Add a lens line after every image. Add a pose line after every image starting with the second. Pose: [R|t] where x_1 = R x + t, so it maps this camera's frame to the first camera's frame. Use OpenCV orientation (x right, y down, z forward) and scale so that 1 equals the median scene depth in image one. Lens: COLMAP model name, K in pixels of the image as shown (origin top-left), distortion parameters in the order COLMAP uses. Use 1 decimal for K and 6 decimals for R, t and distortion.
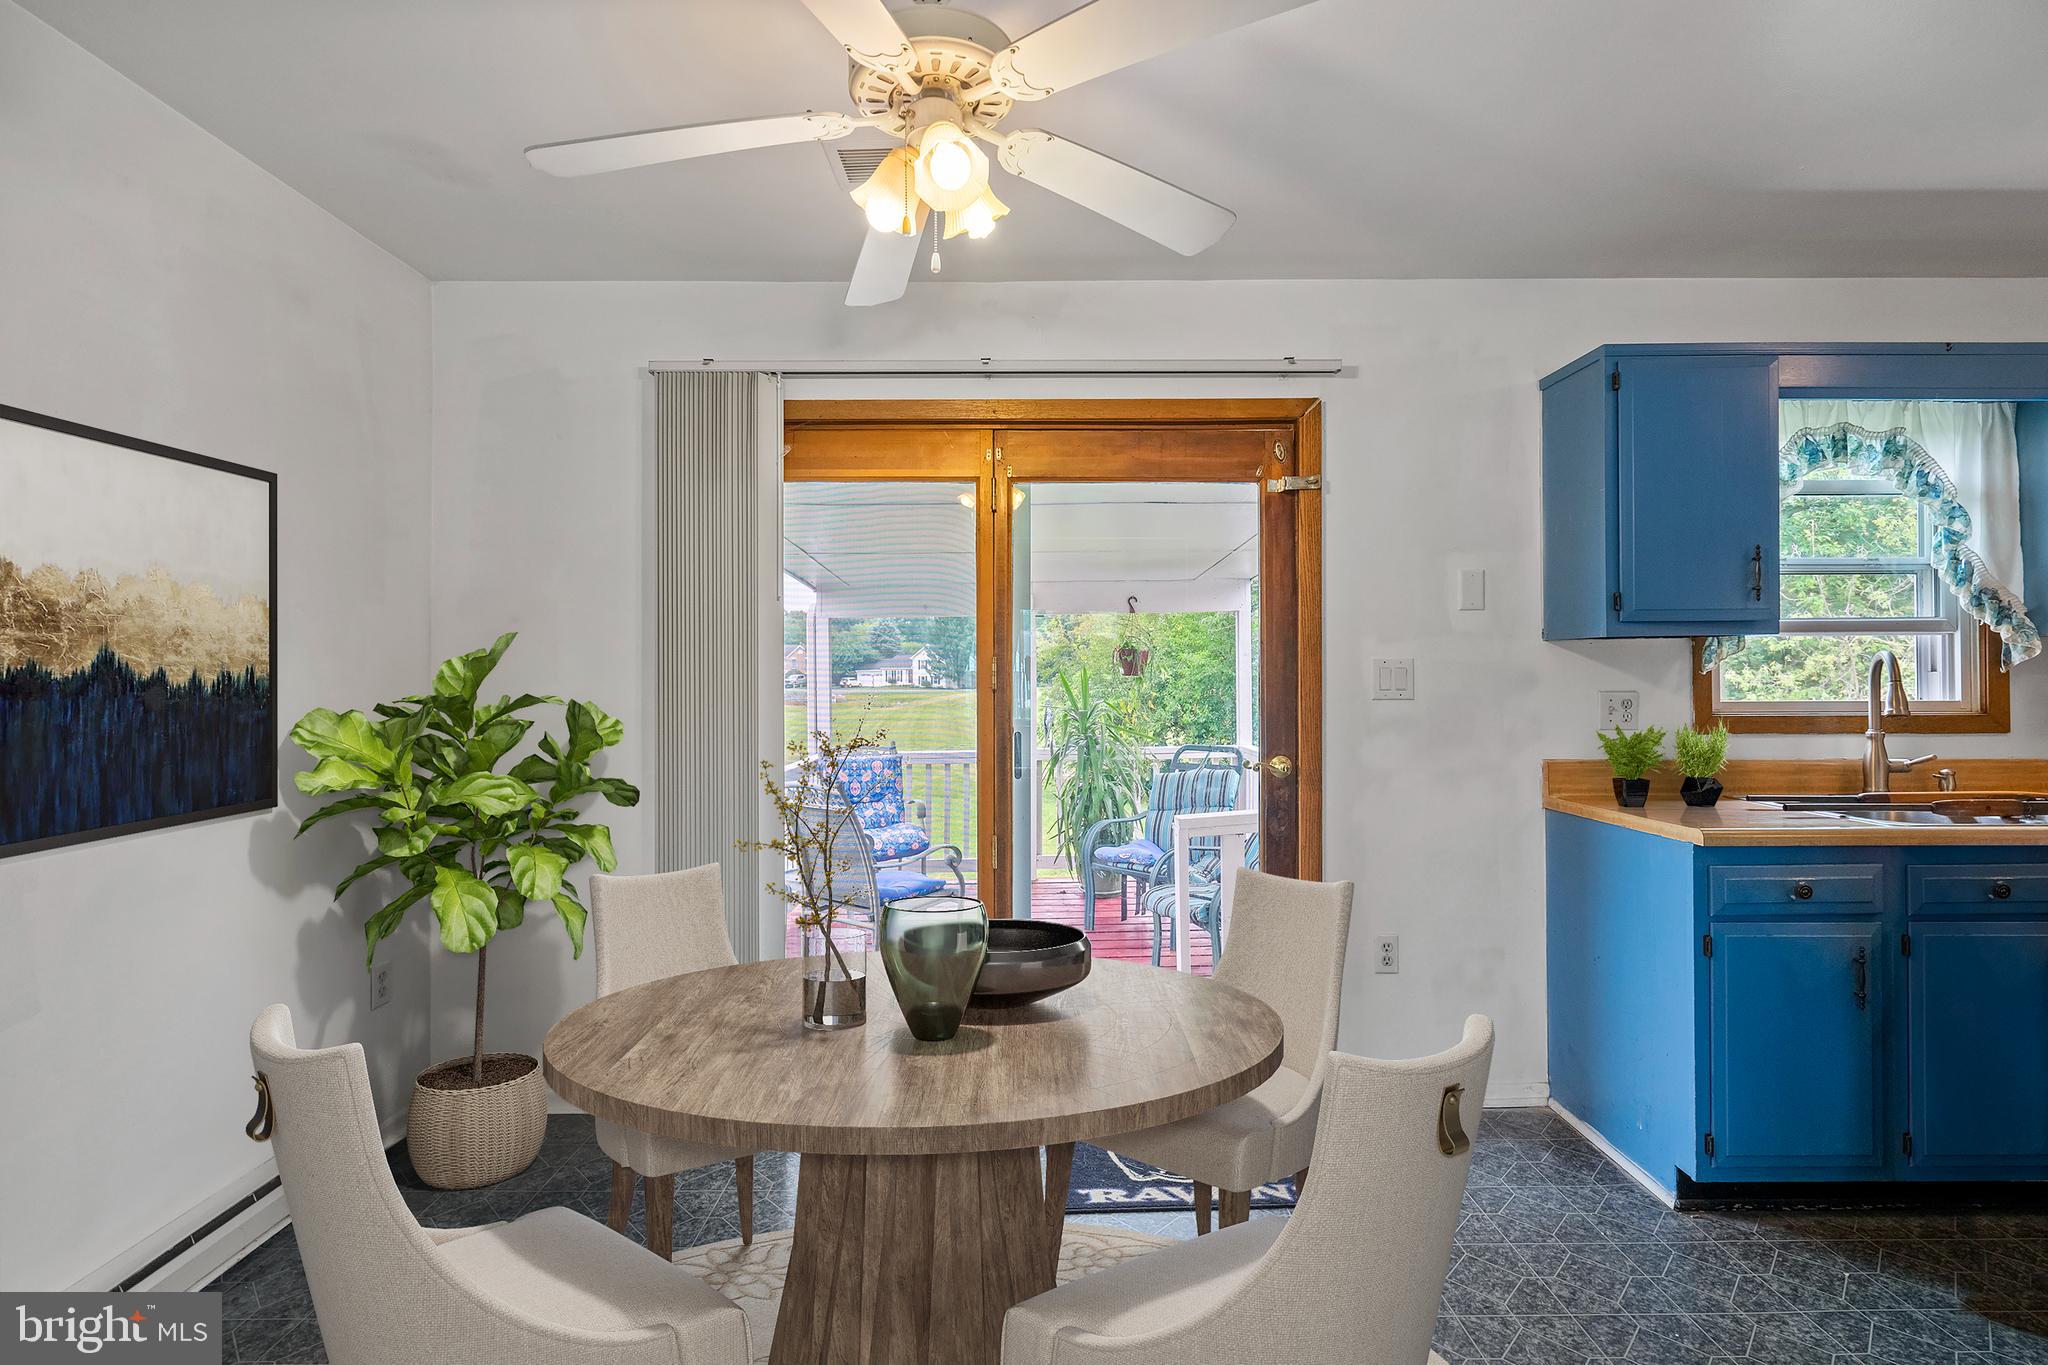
lens RADIAL K [[929.1, 0, 1024.9], [0, 929.1, 672.5], [0, 0, 1]] dist [-0.007105, 0.002641]
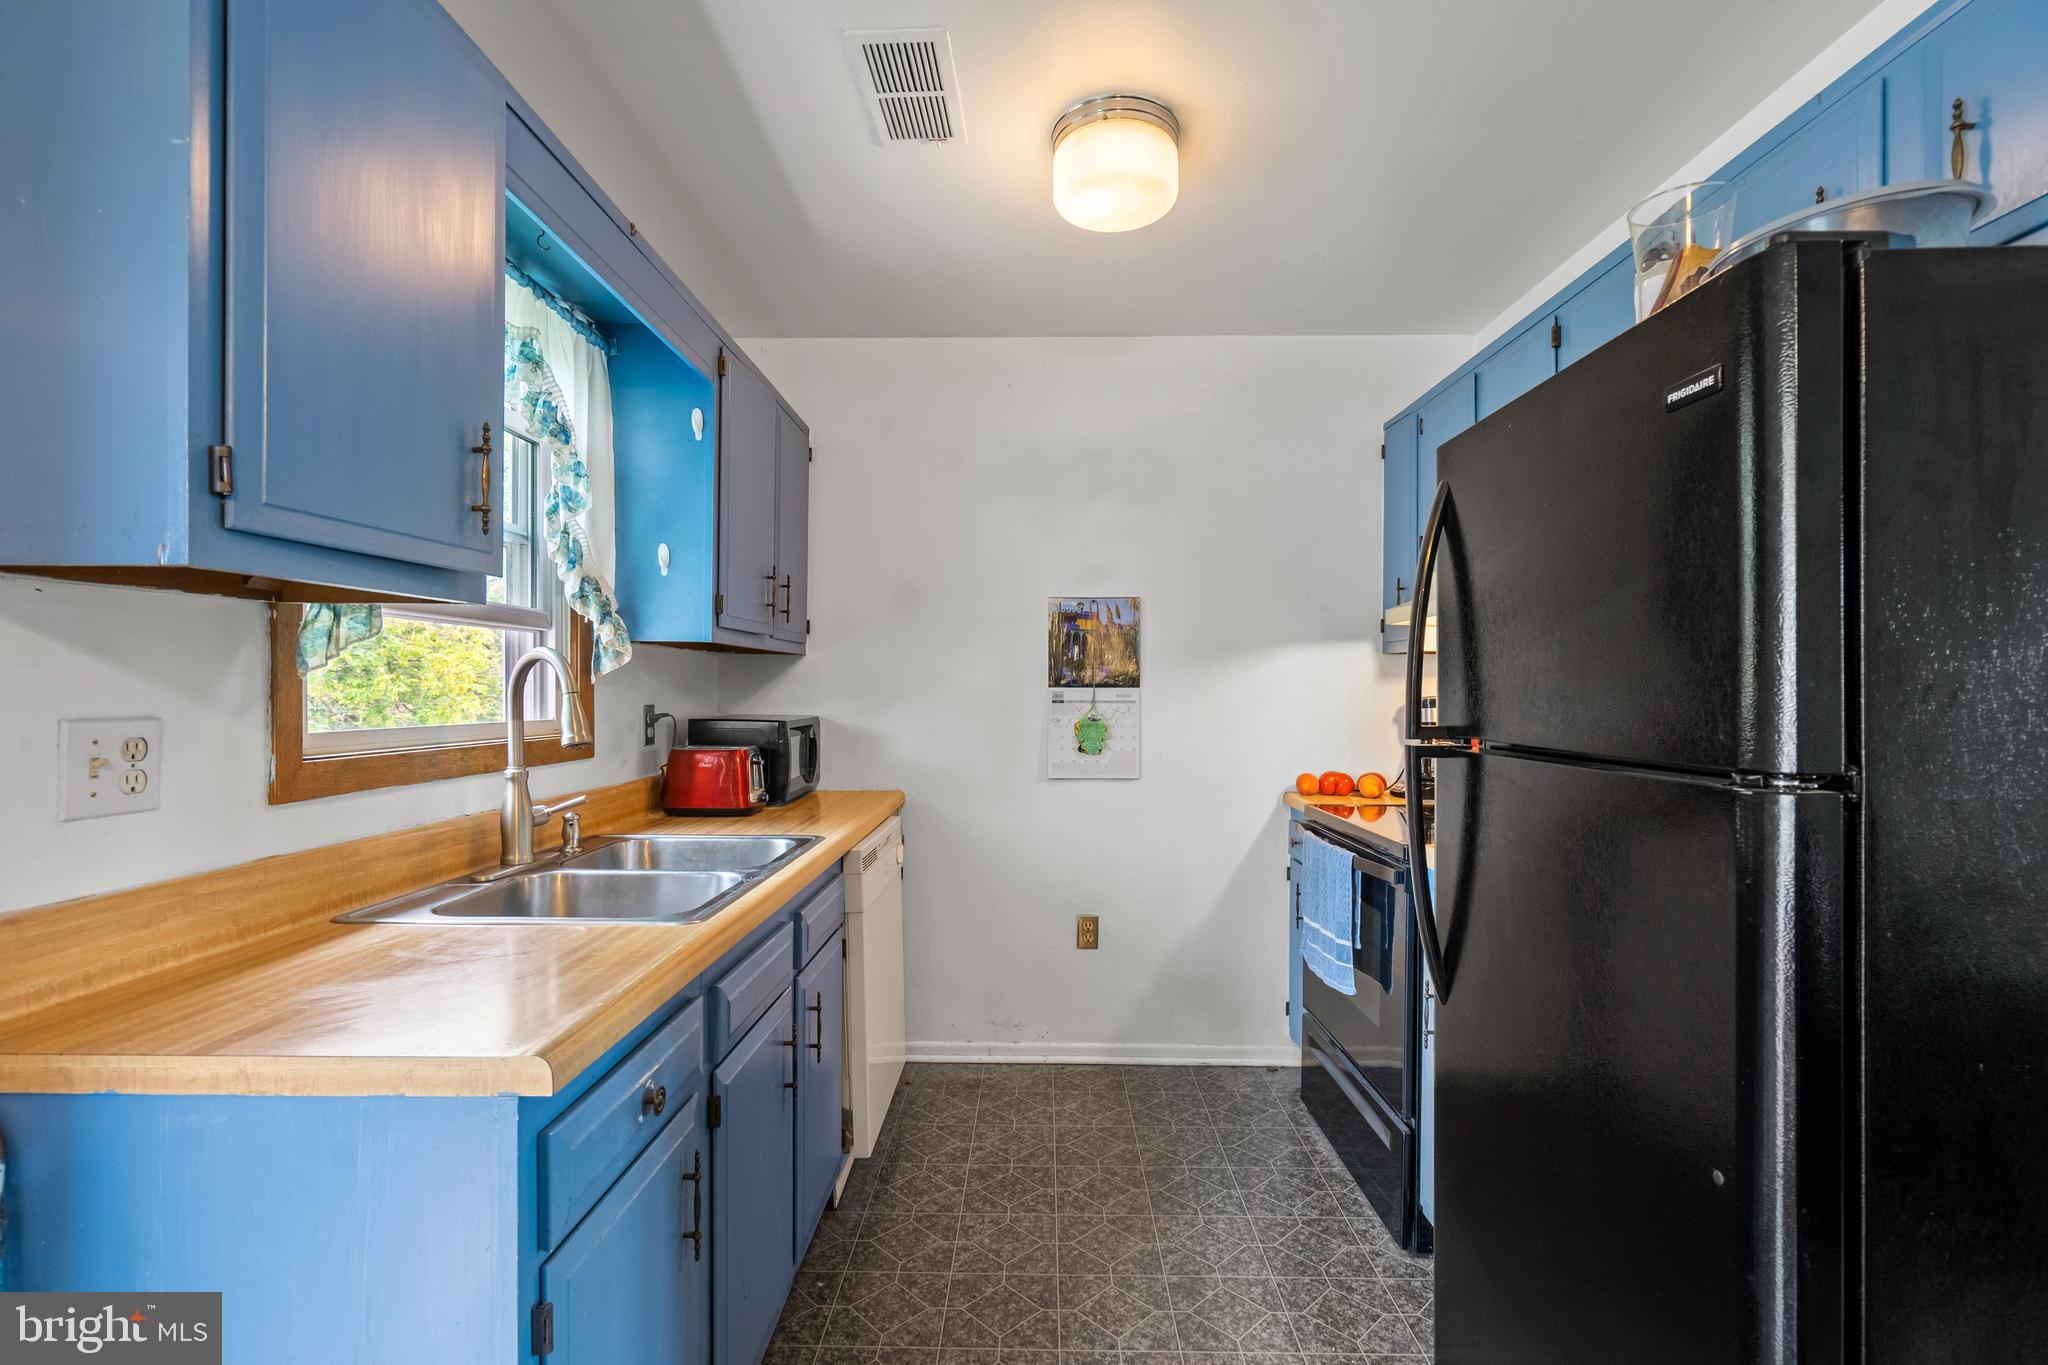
lens RADIAL K [[929.1, 0, 1027.1], [0, 929.1, 693.7], [0, 0, 1]] dist [-0.007105, 0.002641]
pose [[0.016984, 0.001656, 0.999854, 0.254947], [-0.006941, 0.999975, -0.001538, 0.007937], [-0.999832, -0.006914, 0.016996, 0.613375]]
